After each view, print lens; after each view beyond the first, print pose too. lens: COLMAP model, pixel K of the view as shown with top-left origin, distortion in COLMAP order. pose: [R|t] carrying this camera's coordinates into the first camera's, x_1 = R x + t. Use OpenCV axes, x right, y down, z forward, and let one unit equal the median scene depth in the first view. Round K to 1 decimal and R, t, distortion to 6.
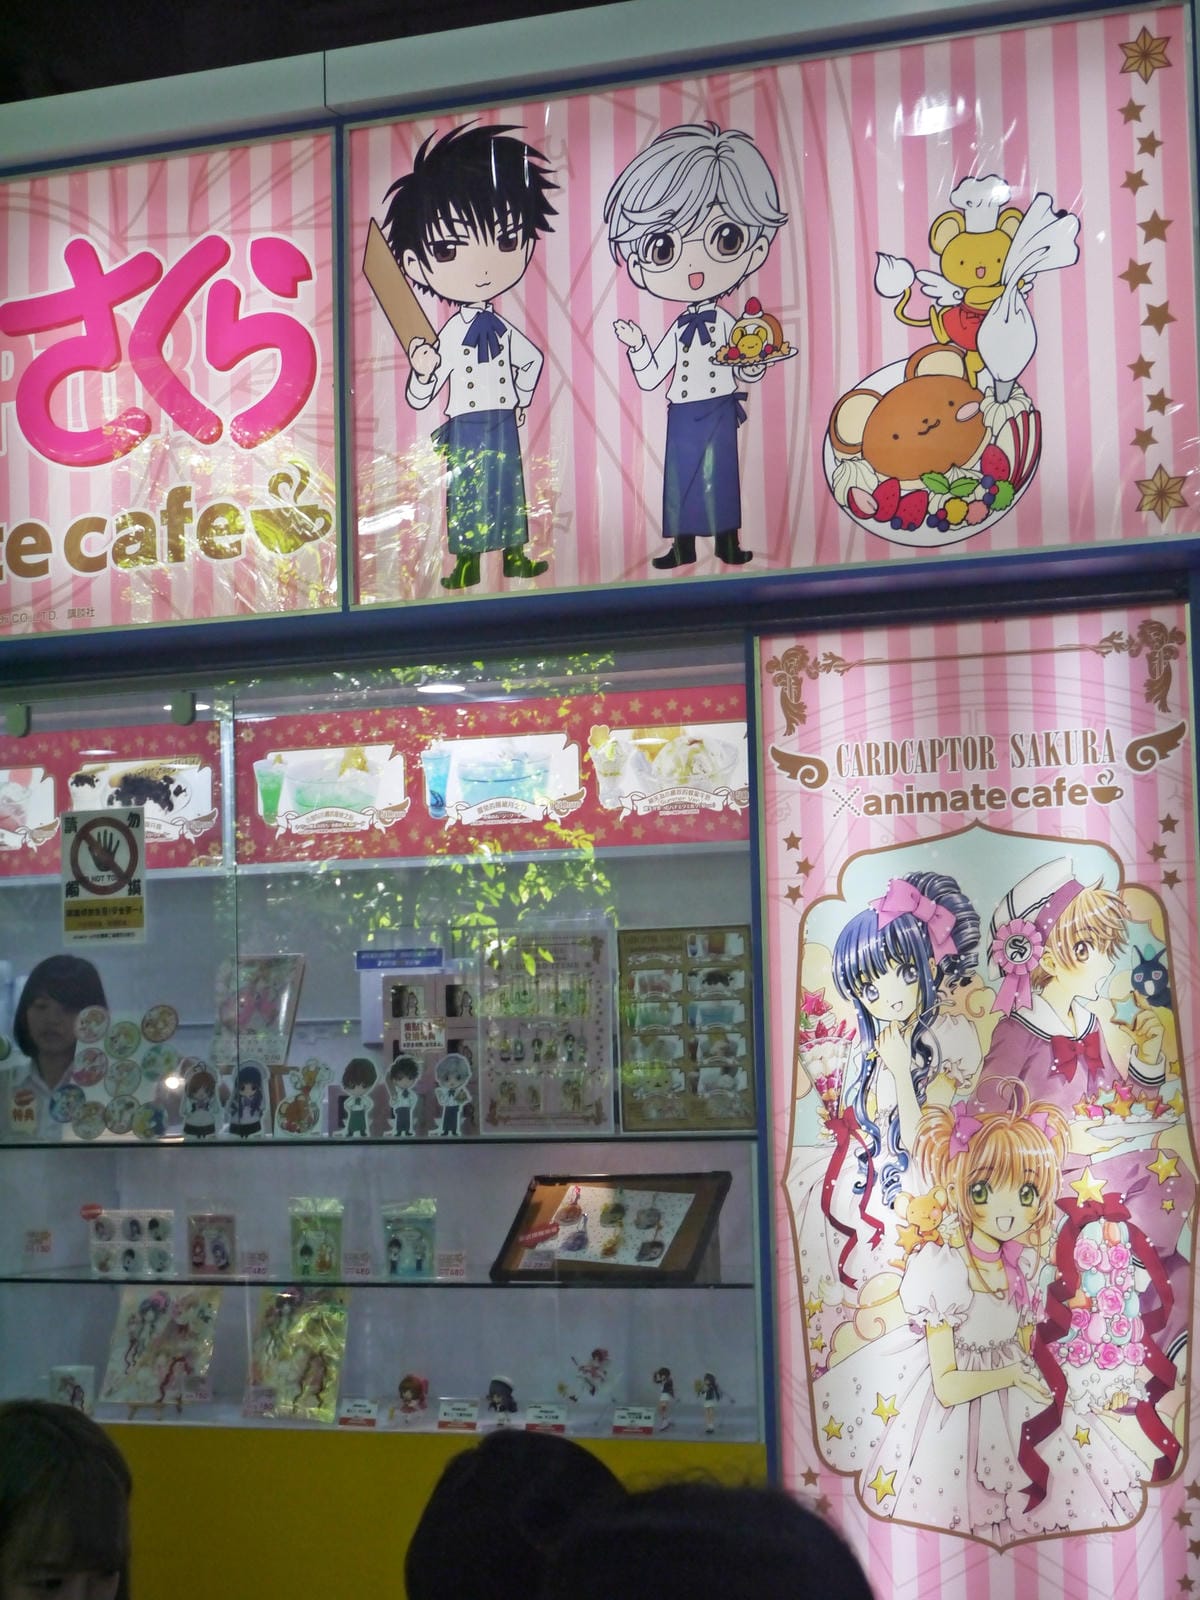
lens RADIAL K [[3062.1, 0, 595.4], [0, 3062.1, 799.4], [0, 0, 1]] dist [0.063160, 0.000000]
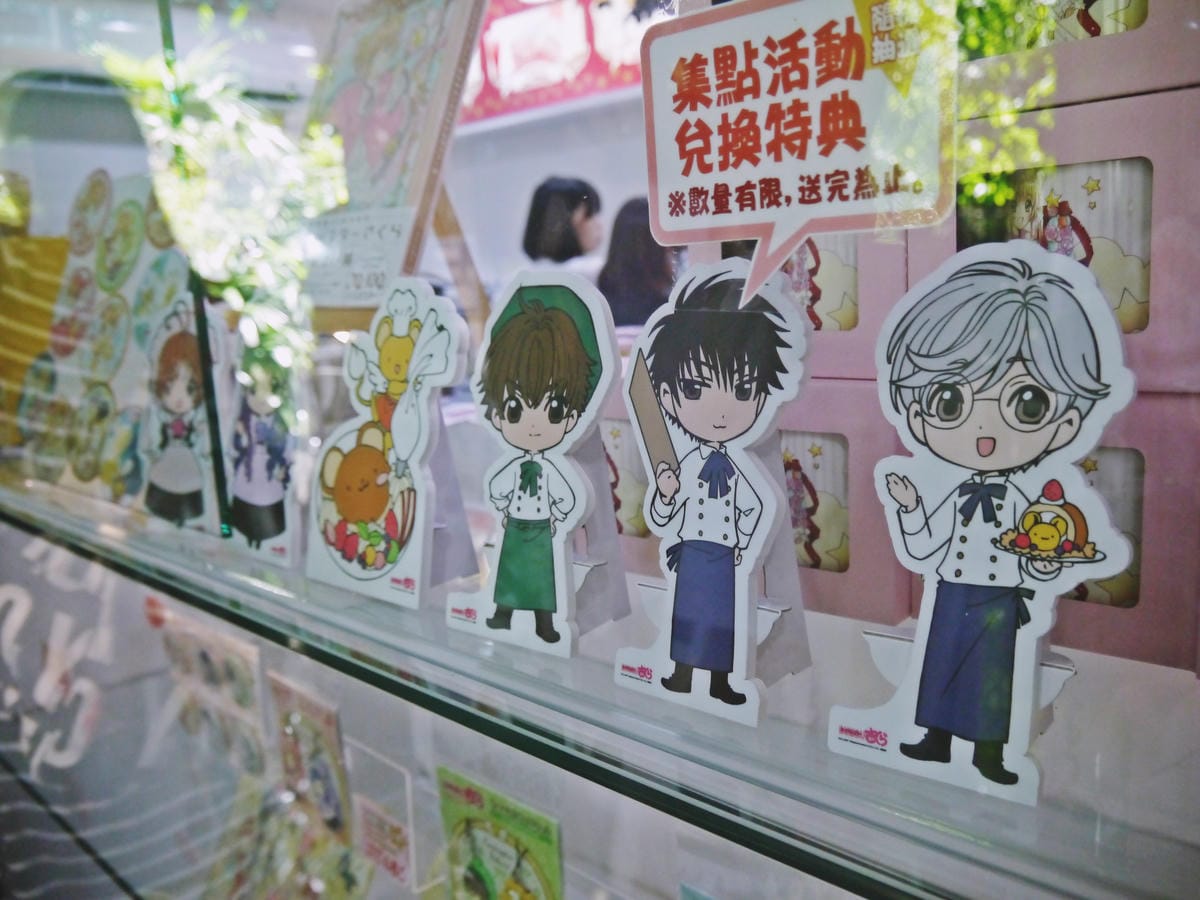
lens RADIAL K [[1002.1, 0, 596.1], [0, 1002.1, 448.9], [0, 0, 1]] dist [-0.027944, 0.002532]
pose [[0.927968, 0.037125, -0.370807, -0.049400], [0.064431, 0.964058, 0.257762, 0.083928], [0.367049, -0.263086, 0.892223, 1.010303]]
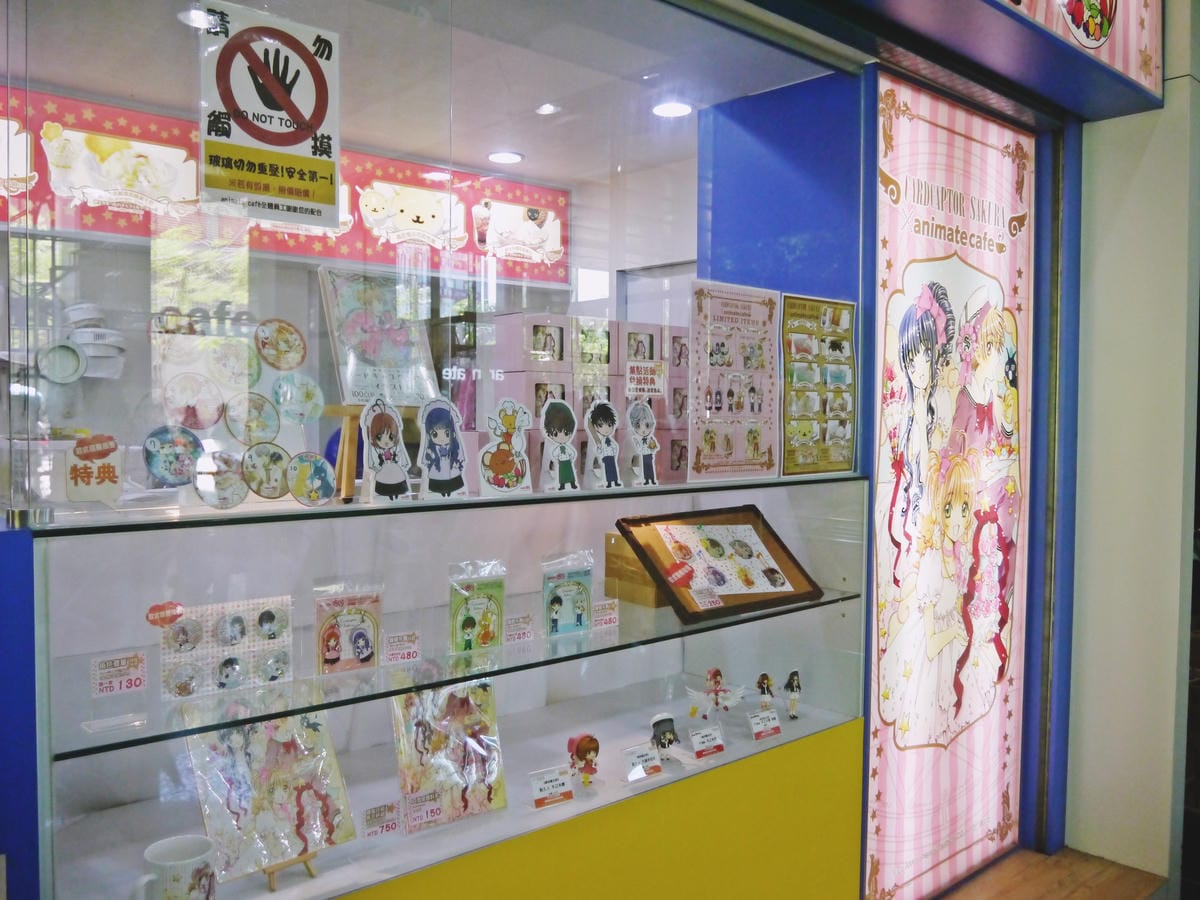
lens RADIAL K [[1002.1, 0, 623.9], [0, 1002.1, 438.9], [0, 0, 1]] dist [-0.027944, 0.002532]
pose [[0.434889, -0.000111, 0.900484, -0.359018], [-0.091820, 0.994782, 0.044466, 0.087004], [-0.895790, -0.102020, 0.432610, 0.925448]]
